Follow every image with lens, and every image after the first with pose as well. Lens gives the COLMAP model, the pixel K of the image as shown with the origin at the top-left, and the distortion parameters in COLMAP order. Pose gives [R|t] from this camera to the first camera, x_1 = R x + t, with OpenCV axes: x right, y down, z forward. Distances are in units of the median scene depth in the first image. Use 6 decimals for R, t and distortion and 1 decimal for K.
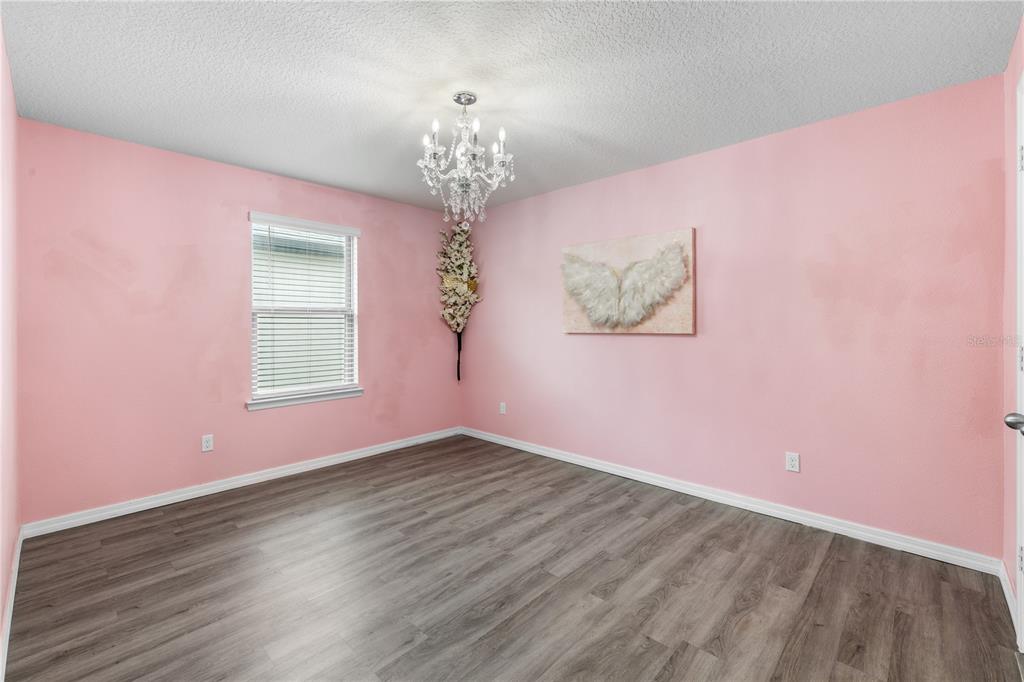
lens RADIAL K [[434.1, 0, 516.4], [0, 434.1, 327.2], [0, 0, 1]] dist [0.001115, -0.000083]
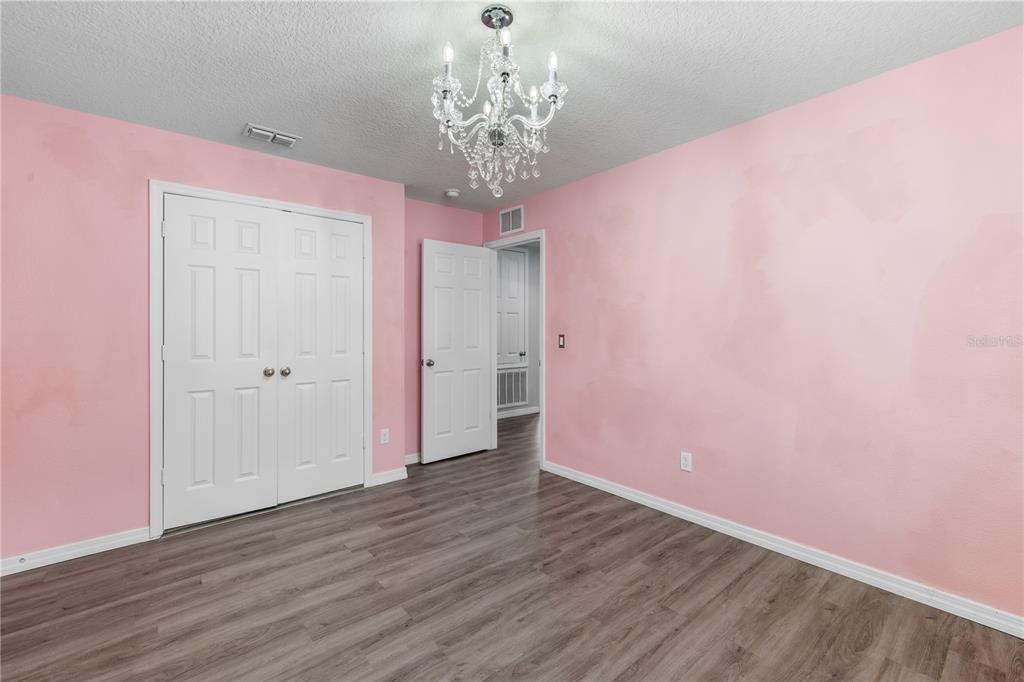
lens RADIAL K [[434.1, 0, 519.5], [0, 434.1, 335.7], [0, 0, 1]] dist [0.001115, -0.000083]
pose [[-0.993802, 0.004778, 0.111062, -0.268451], [0.007266, 0.999731, 0.022008, -0.011981], [-0.110927, 0.022679, -0.993570, 1.970105]]
